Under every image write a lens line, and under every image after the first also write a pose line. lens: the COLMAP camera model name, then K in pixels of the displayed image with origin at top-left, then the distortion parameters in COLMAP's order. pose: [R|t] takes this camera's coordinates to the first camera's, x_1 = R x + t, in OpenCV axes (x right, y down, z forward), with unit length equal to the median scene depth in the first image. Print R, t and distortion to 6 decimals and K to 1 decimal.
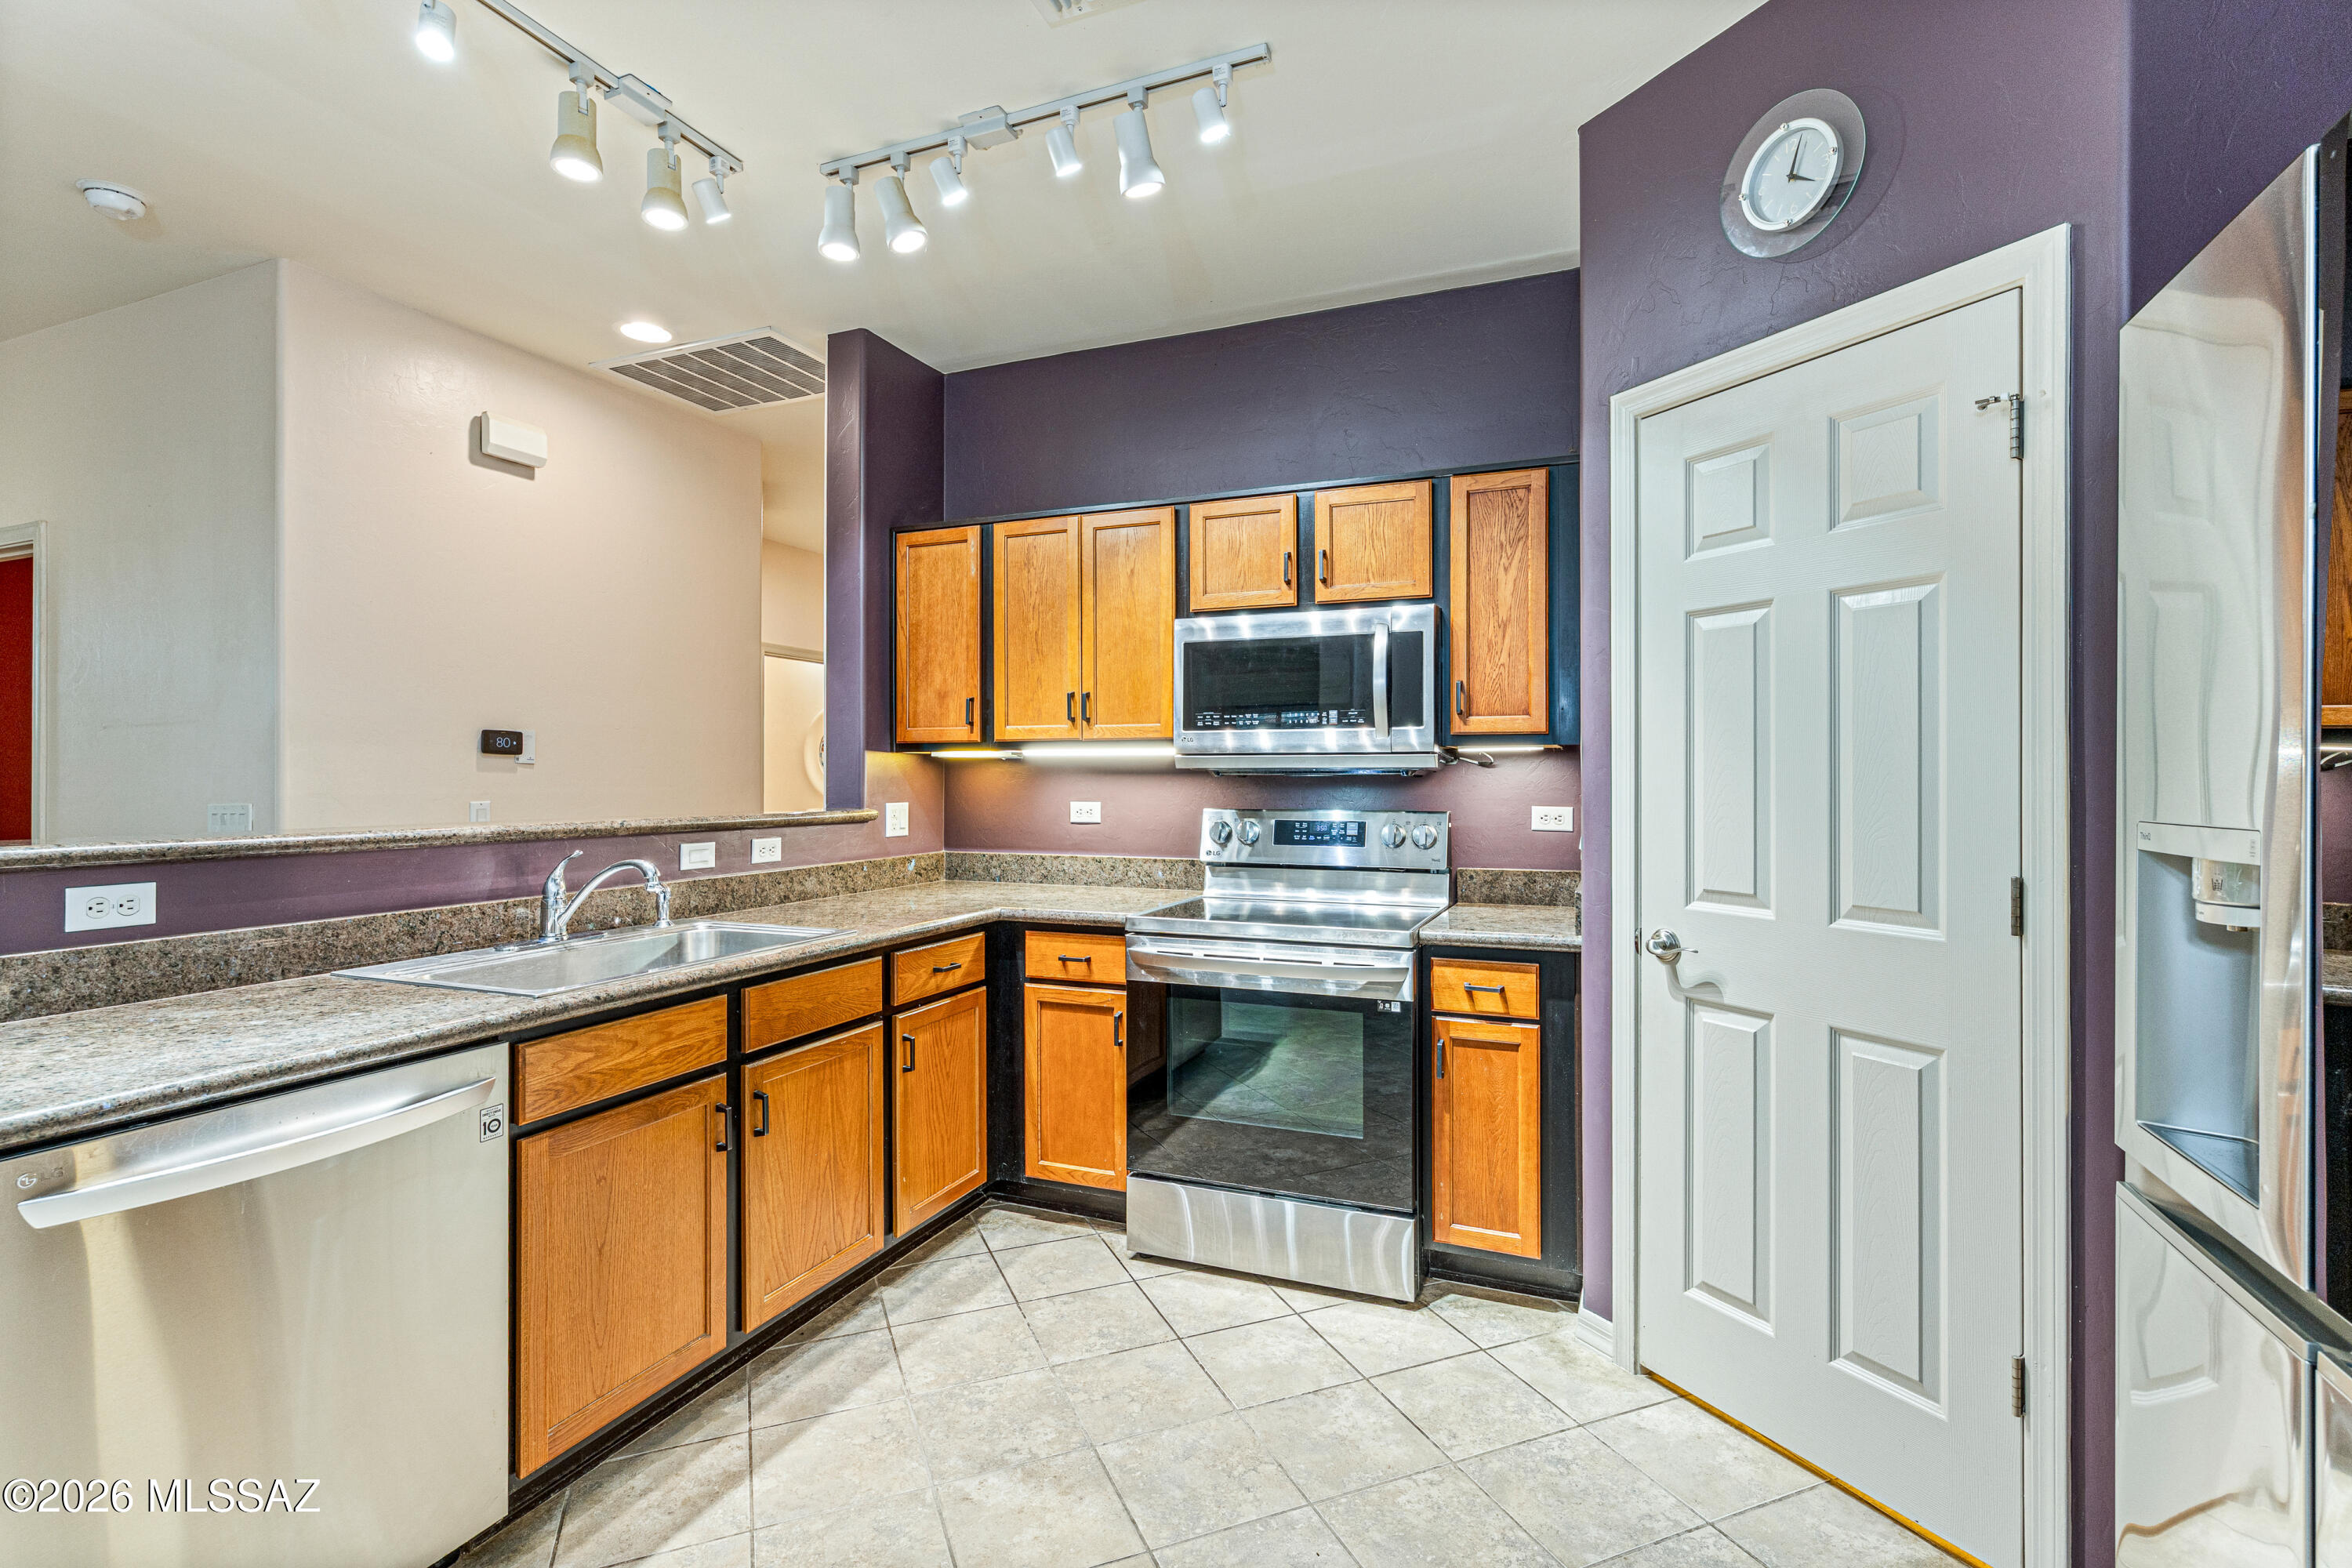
lens RADIAL K [[1082.8, 0, 1179.9], [0, 1082.8, 774.9], [0, 0, 1]] dist [-0.002852, -0.000159]
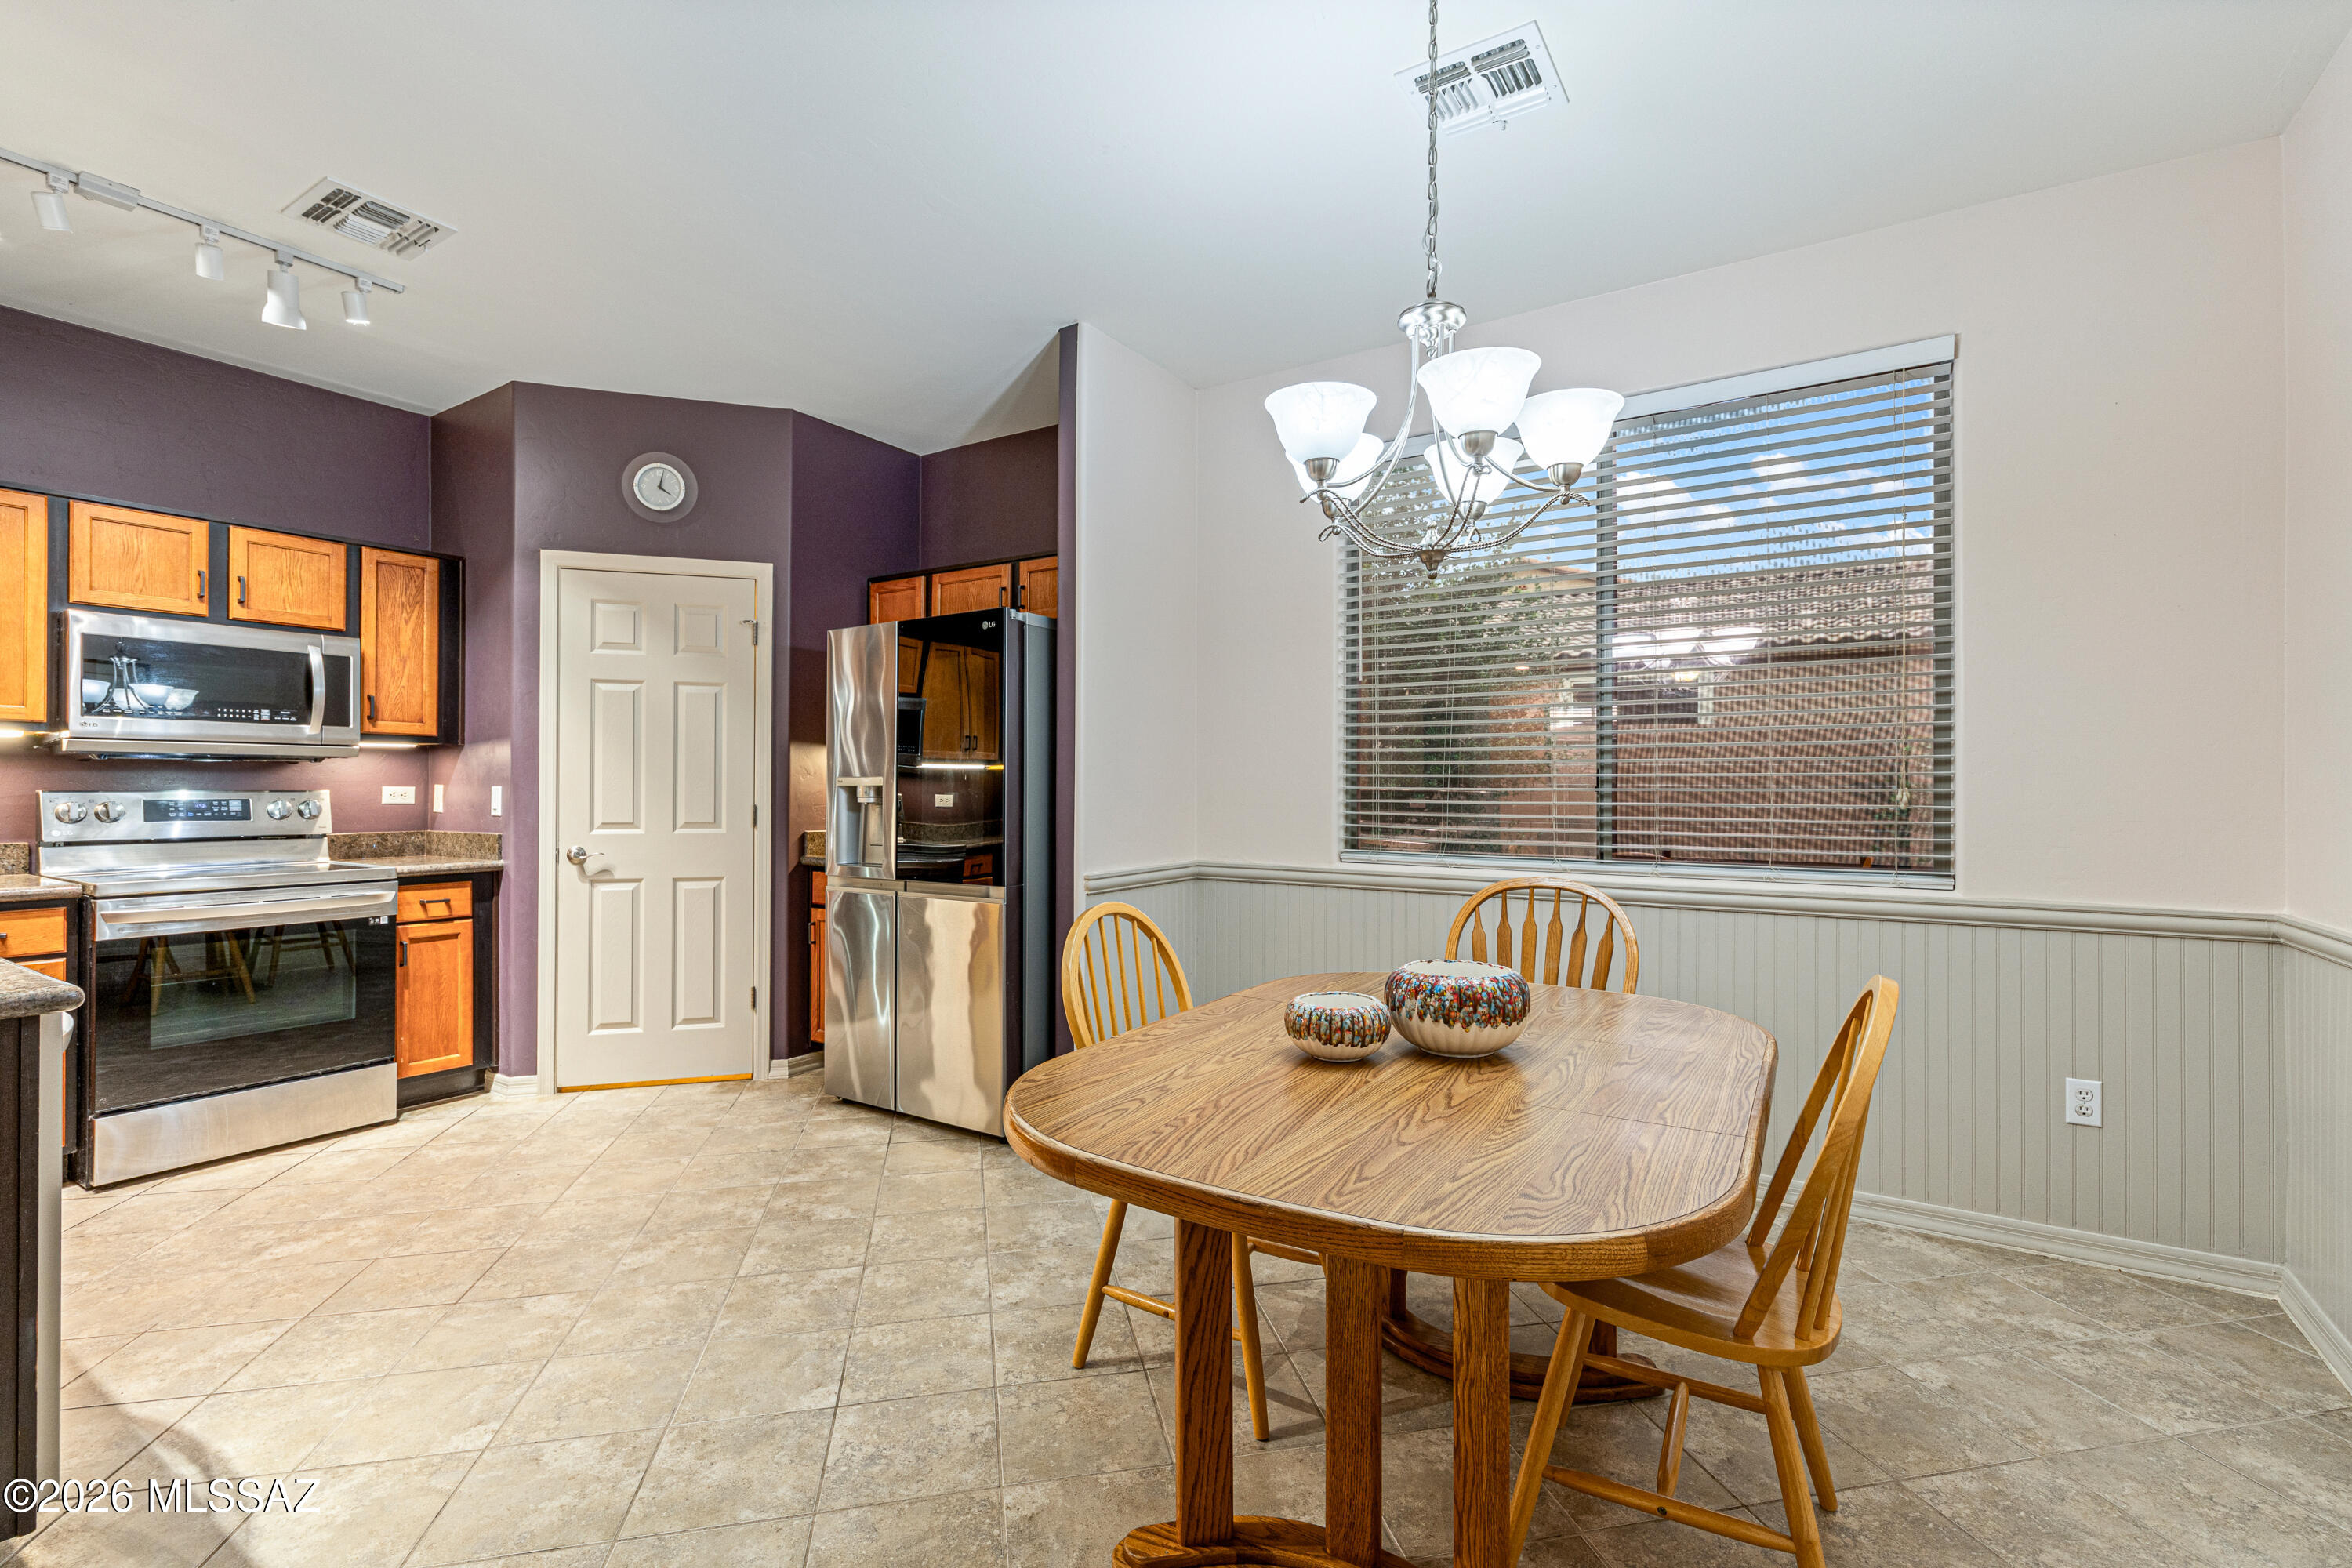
lens RADIAL K [[1082.8, 0, 1179.9], [0, 1082.8, 774.9], [0, 0, 1]] dist [-0.002852, -0.000159]
pose [[0.189494, 0.010747, 0.981823, -1.025746], [-0.004820, 0.999938, -0.010015, 0.027971], [-0.981870, -0.002834, 0.189534, -0.327274]]
